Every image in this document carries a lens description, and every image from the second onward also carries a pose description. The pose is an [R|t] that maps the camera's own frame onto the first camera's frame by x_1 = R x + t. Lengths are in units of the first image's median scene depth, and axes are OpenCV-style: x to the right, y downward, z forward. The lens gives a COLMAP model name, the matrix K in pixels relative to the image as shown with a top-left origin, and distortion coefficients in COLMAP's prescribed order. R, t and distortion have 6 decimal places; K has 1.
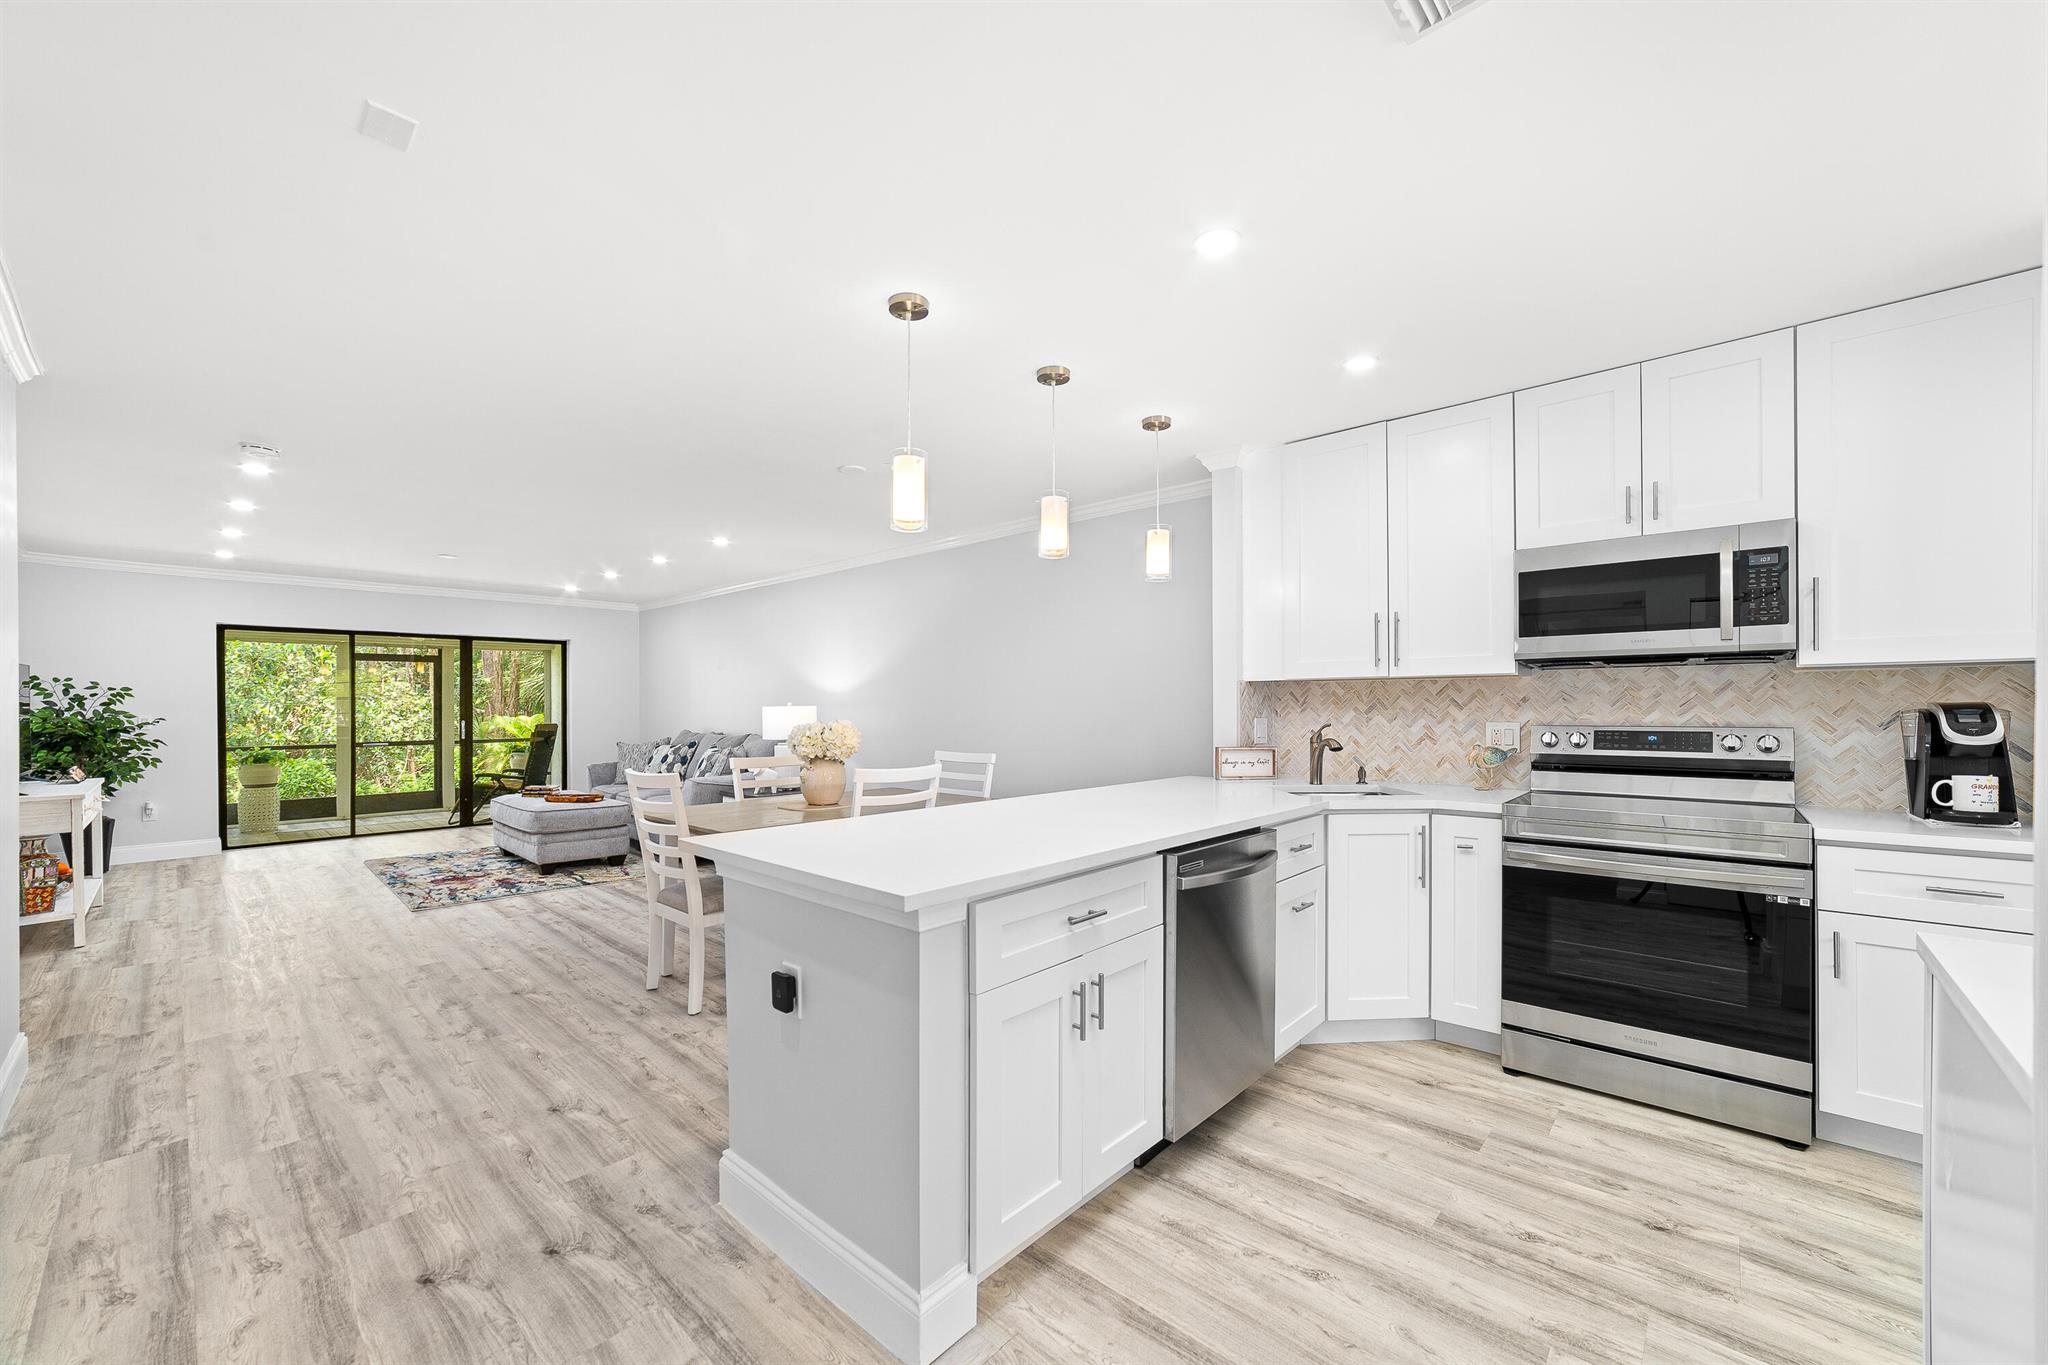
lens RADIAL K [[792.5, 0, 1024.8], [0, 792.5, 709.4], [0, 0, 1]] dist [-0.025123, 0.008259]
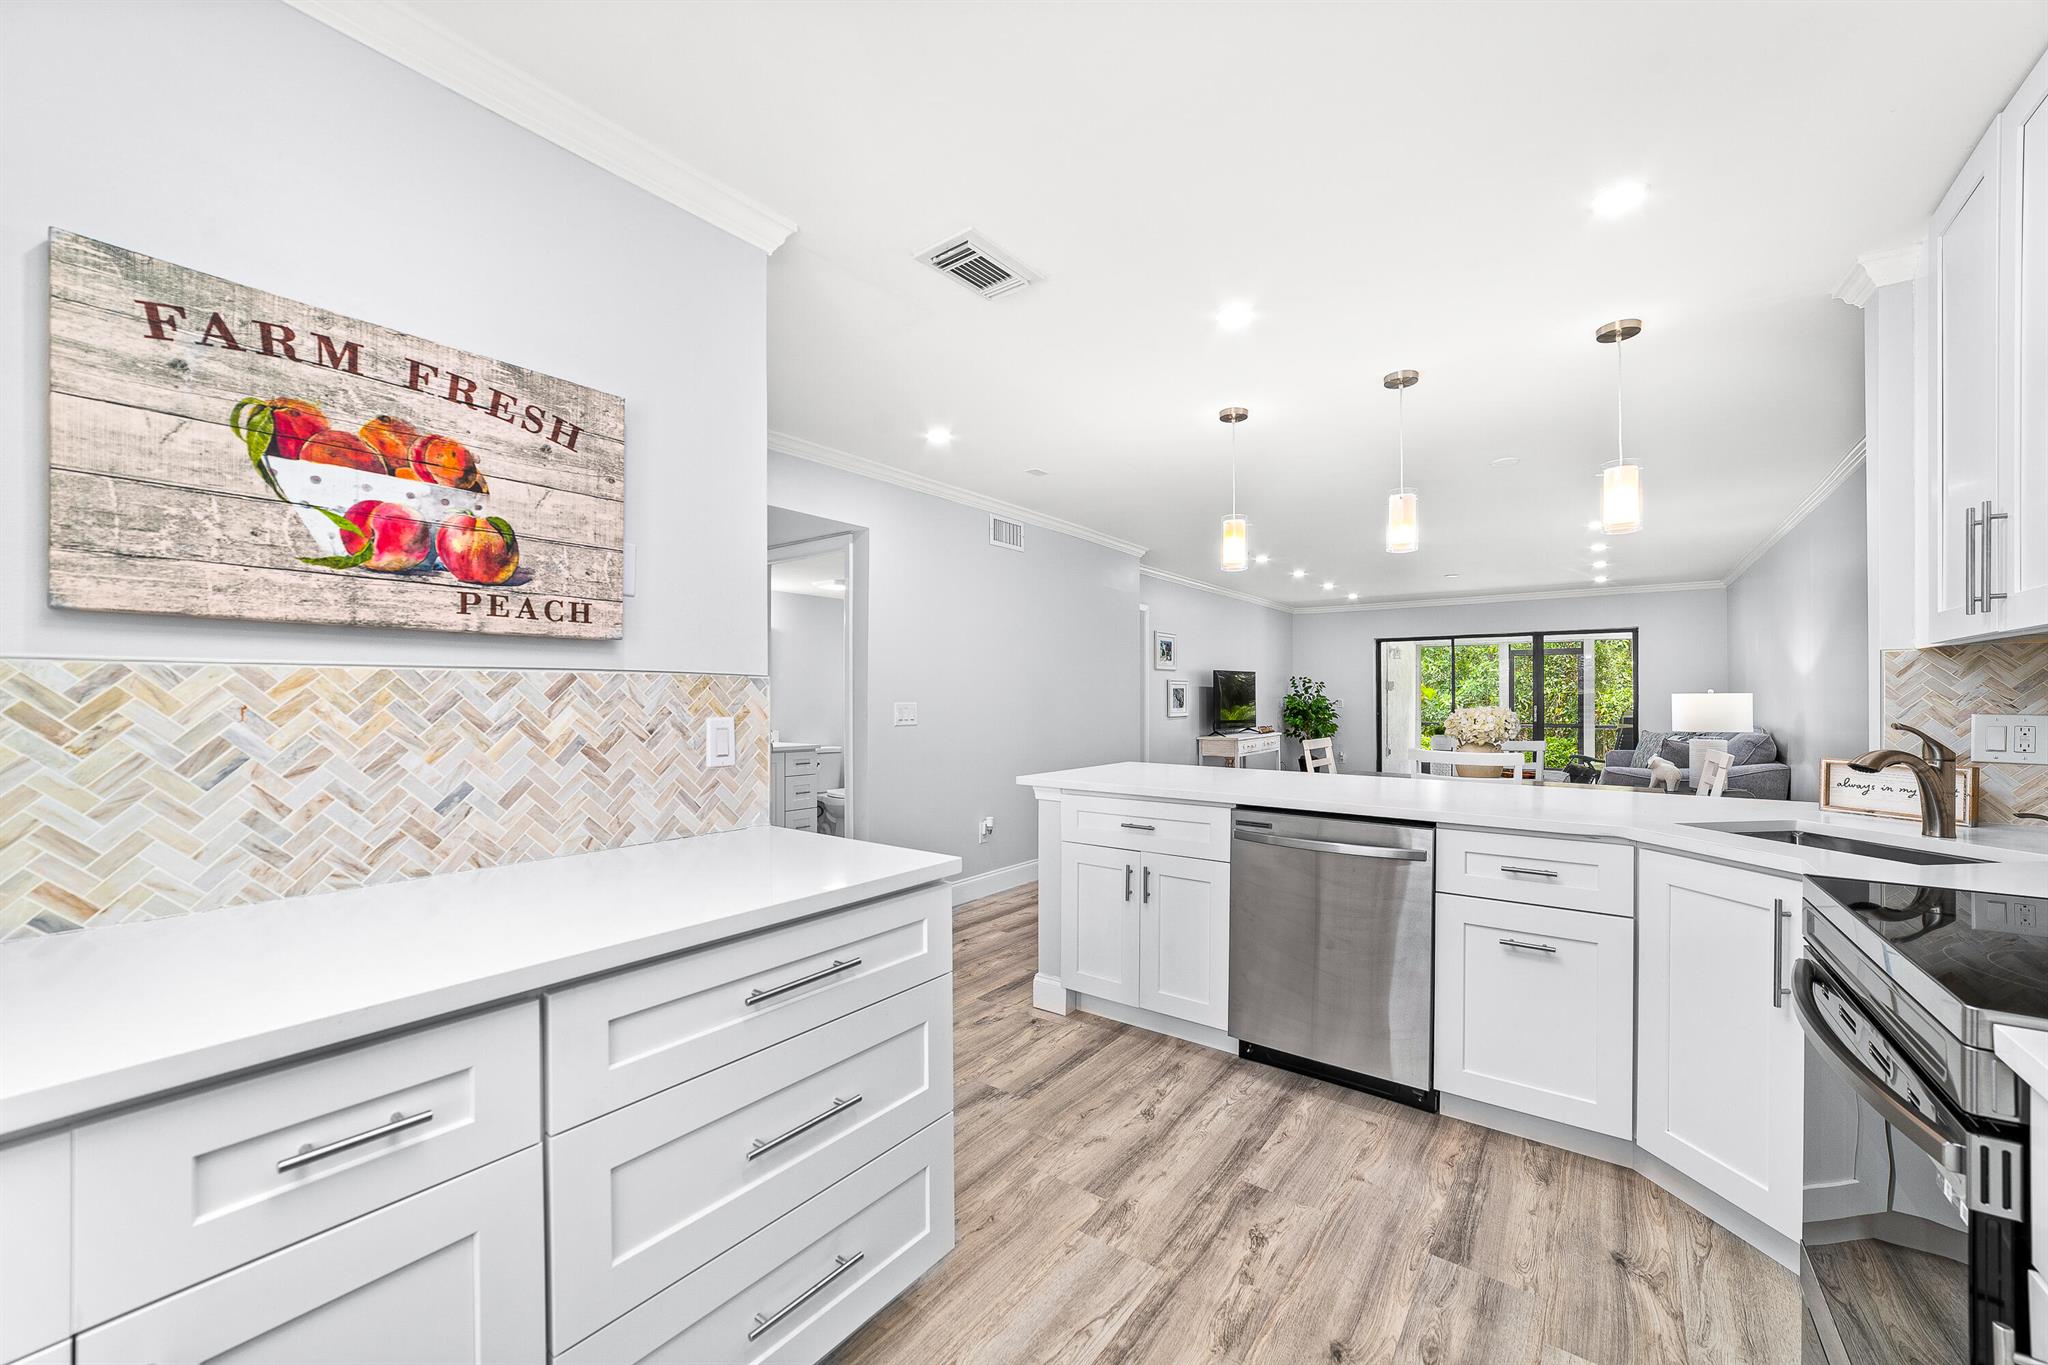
lens RADIAL K [[793.4, 0, 1015.9], [0, 793.4, 694.5], [0, 0, 1]] dist [-0.026897, 0.008807]
pose [[0.086347, 0.002505, -0.996262, 0.873401], [-0.005587, 0.999982, 0.002031, -0.000337], [0.996249, 0.005390, 0.086359, 0.335243]]
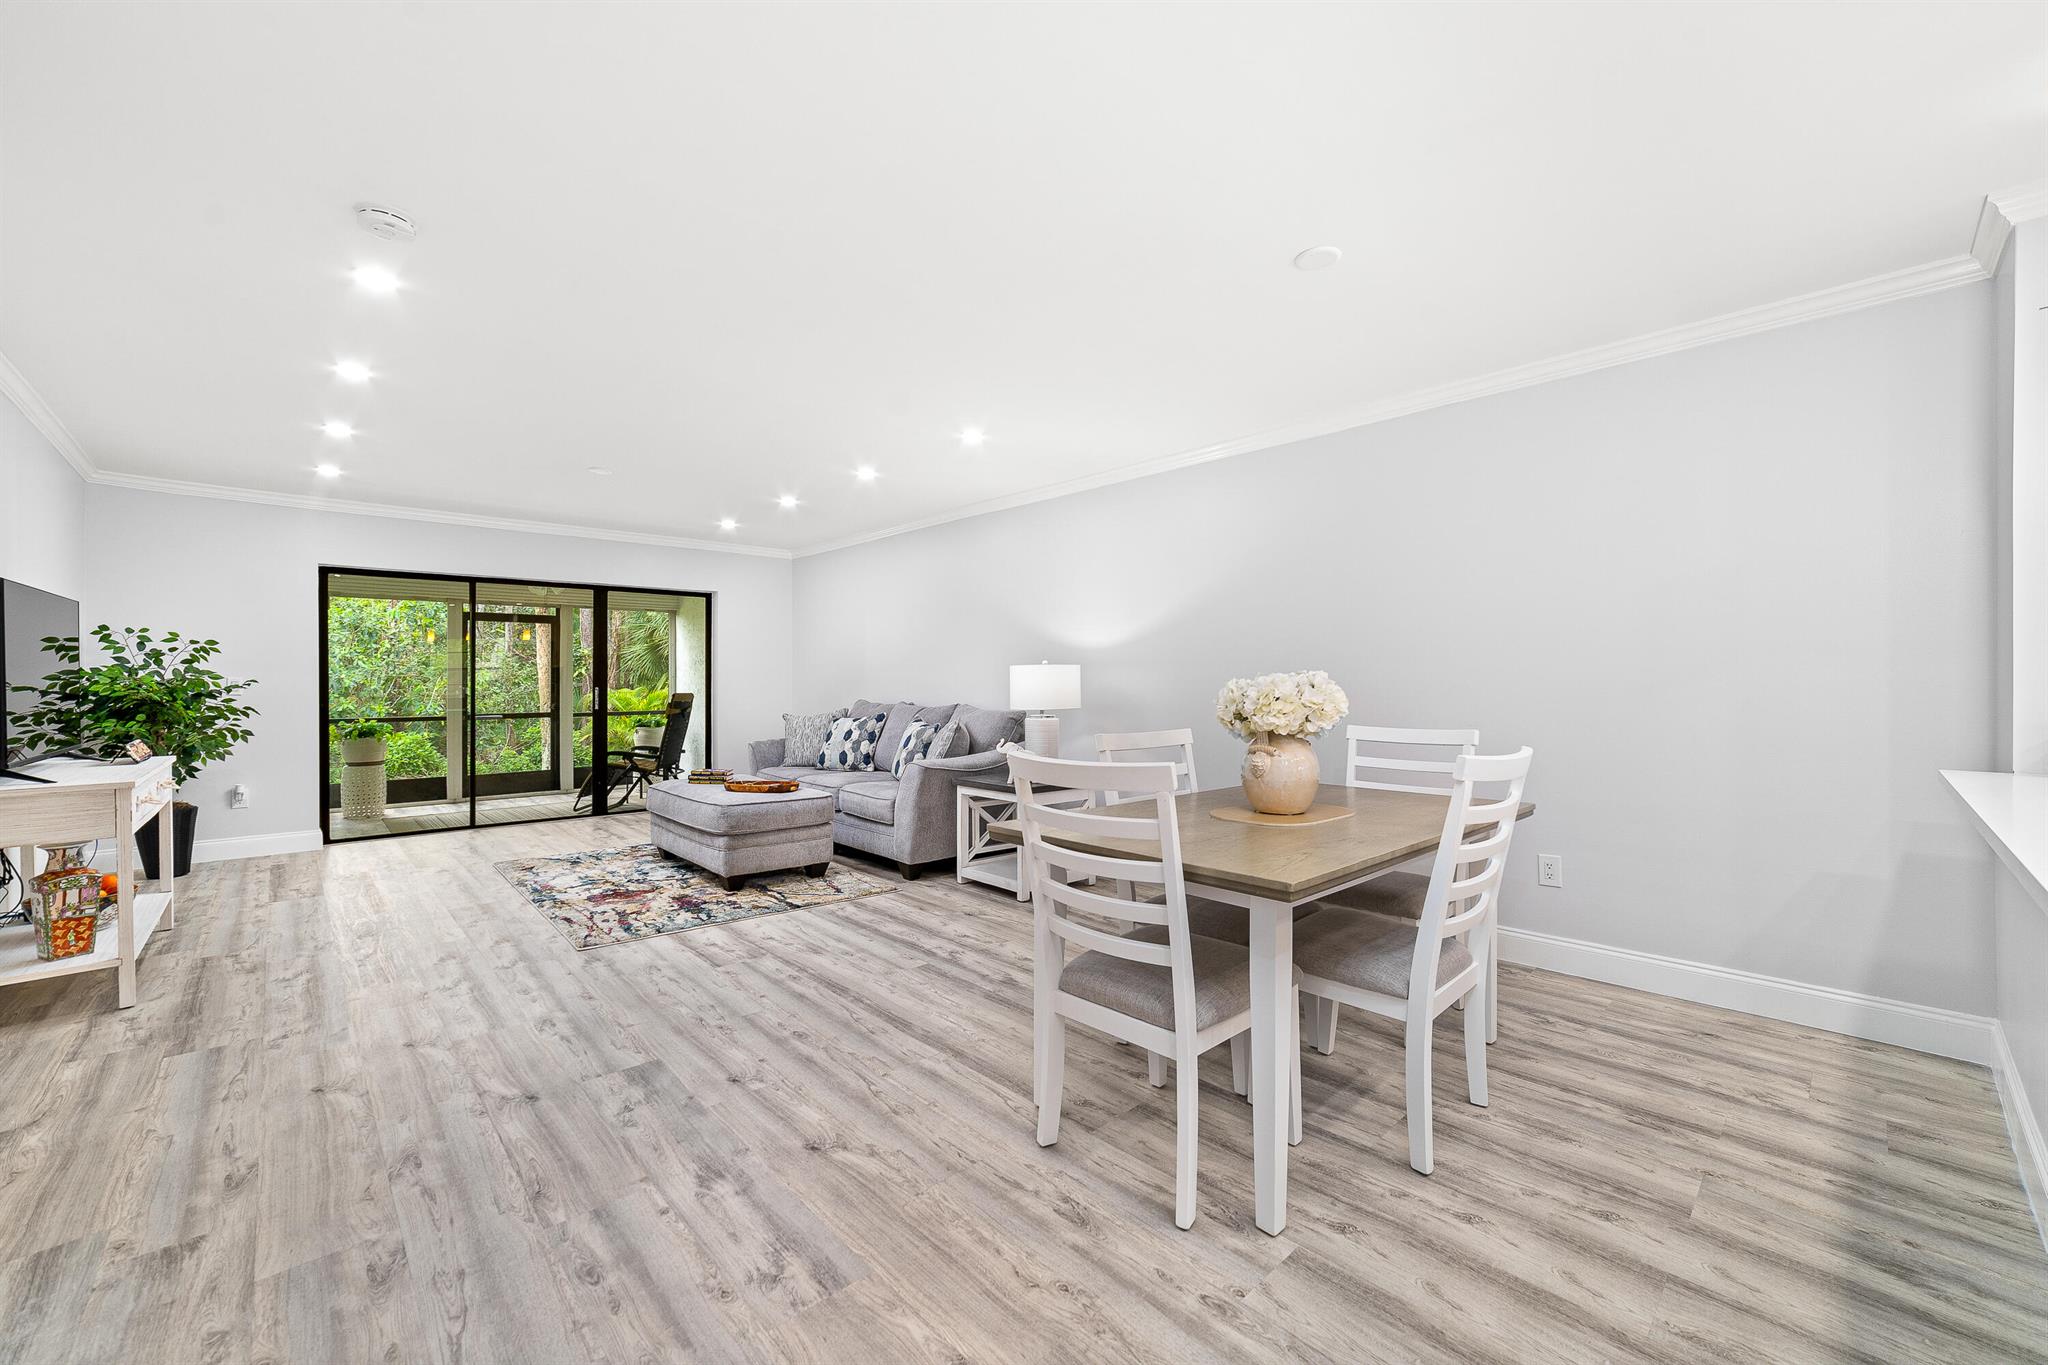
lens RADIAL K [[807.2, 0, 1038.1], [0, 807.2, 686.5], [0, 0, 1]] dist [-0.024673, 0.008300]
pose [[0.997611, 0.002662, -0.069027, -0.461523], [-0.002737, 0.999996, -0.000995, 0.030432], [0.069024, 0.001182, 0.997614, 0.447368]]
